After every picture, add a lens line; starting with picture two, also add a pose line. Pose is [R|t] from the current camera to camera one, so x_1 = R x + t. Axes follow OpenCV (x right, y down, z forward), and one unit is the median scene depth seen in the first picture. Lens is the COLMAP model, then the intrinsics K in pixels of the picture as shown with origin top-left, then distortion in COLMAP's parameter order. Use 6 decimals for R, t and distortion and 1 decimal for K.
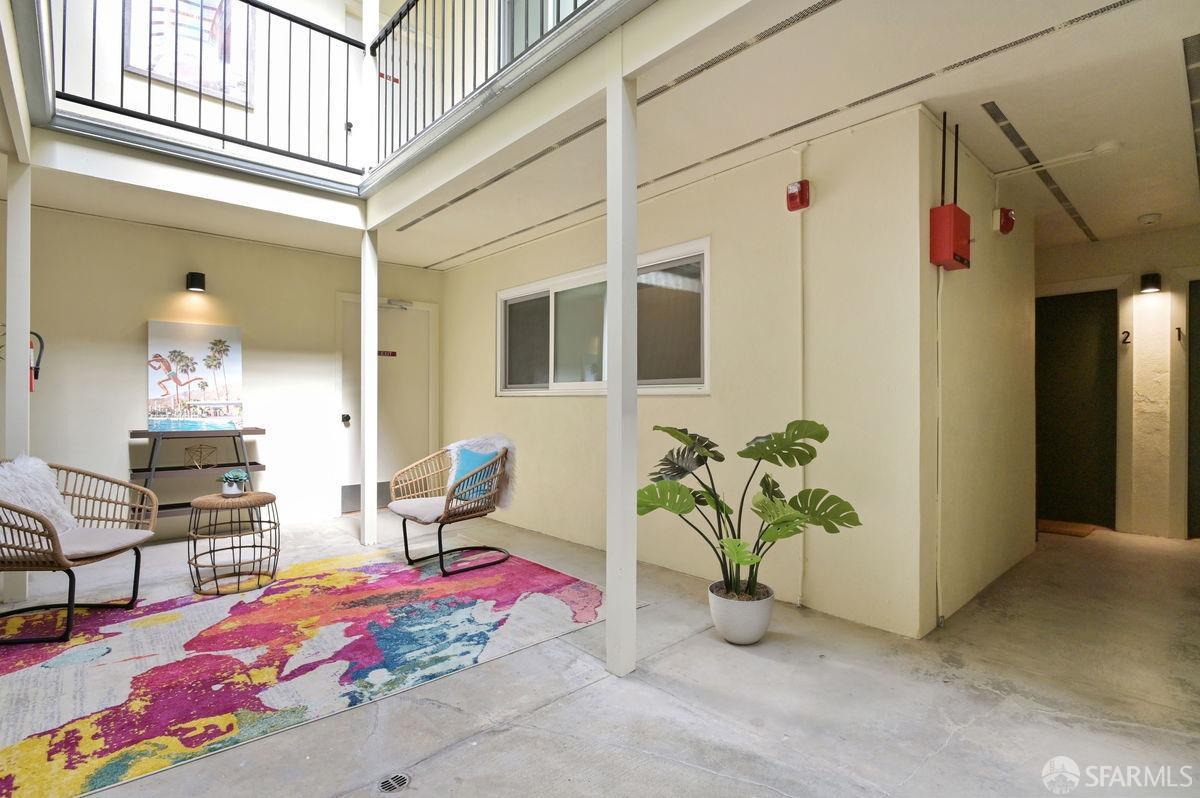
lens RADIAL K [[576.9, 0, 602.6], [0, 576.9, 402.3], [0, 0, 1]] dist [-0.011314, 0.000285]
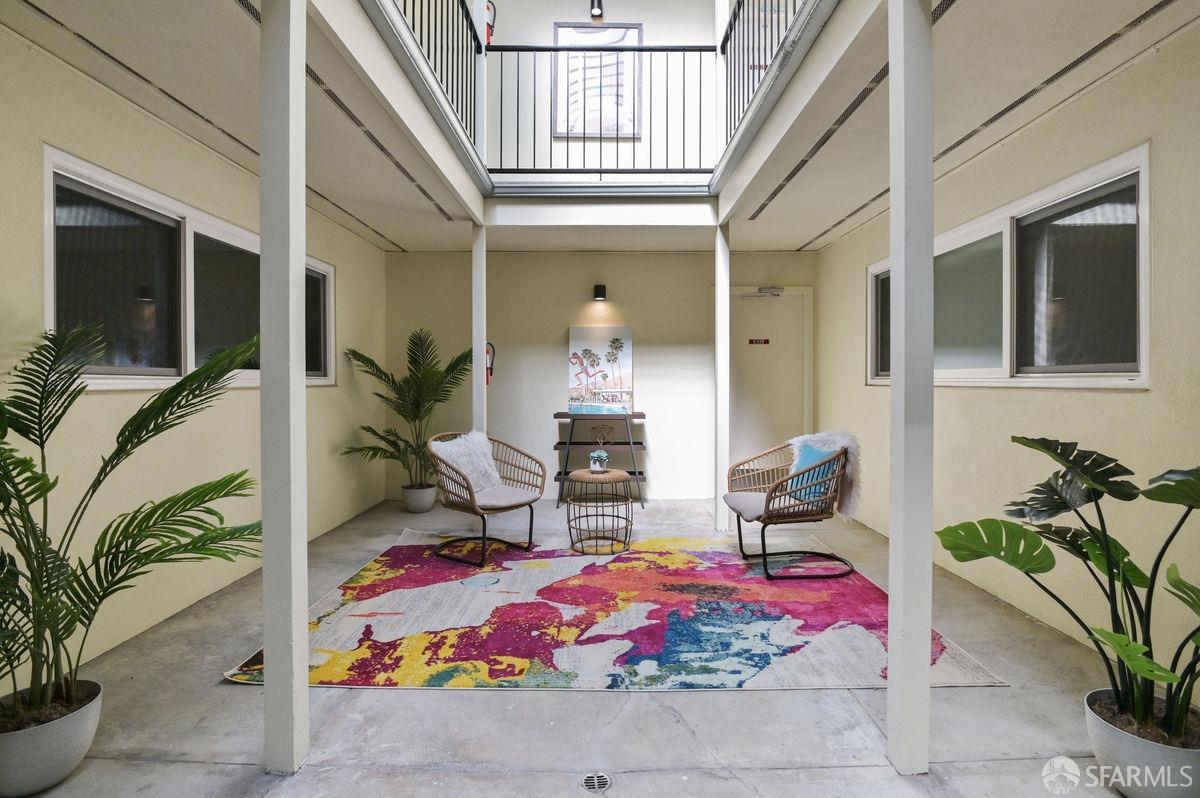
lens RADIAL K [[573.0, 0, 605.1], [0, 573.0, 382.7], [0, 0, 1]] dist [-0.004149, 0.000141]
pose [[0.742863, -0.001723, -0.669441, 0.182619], [0.001479, 0.999998, -0.000933, -0.023449], [0.669442, -0.000297, 0.742865, 0.144988]]
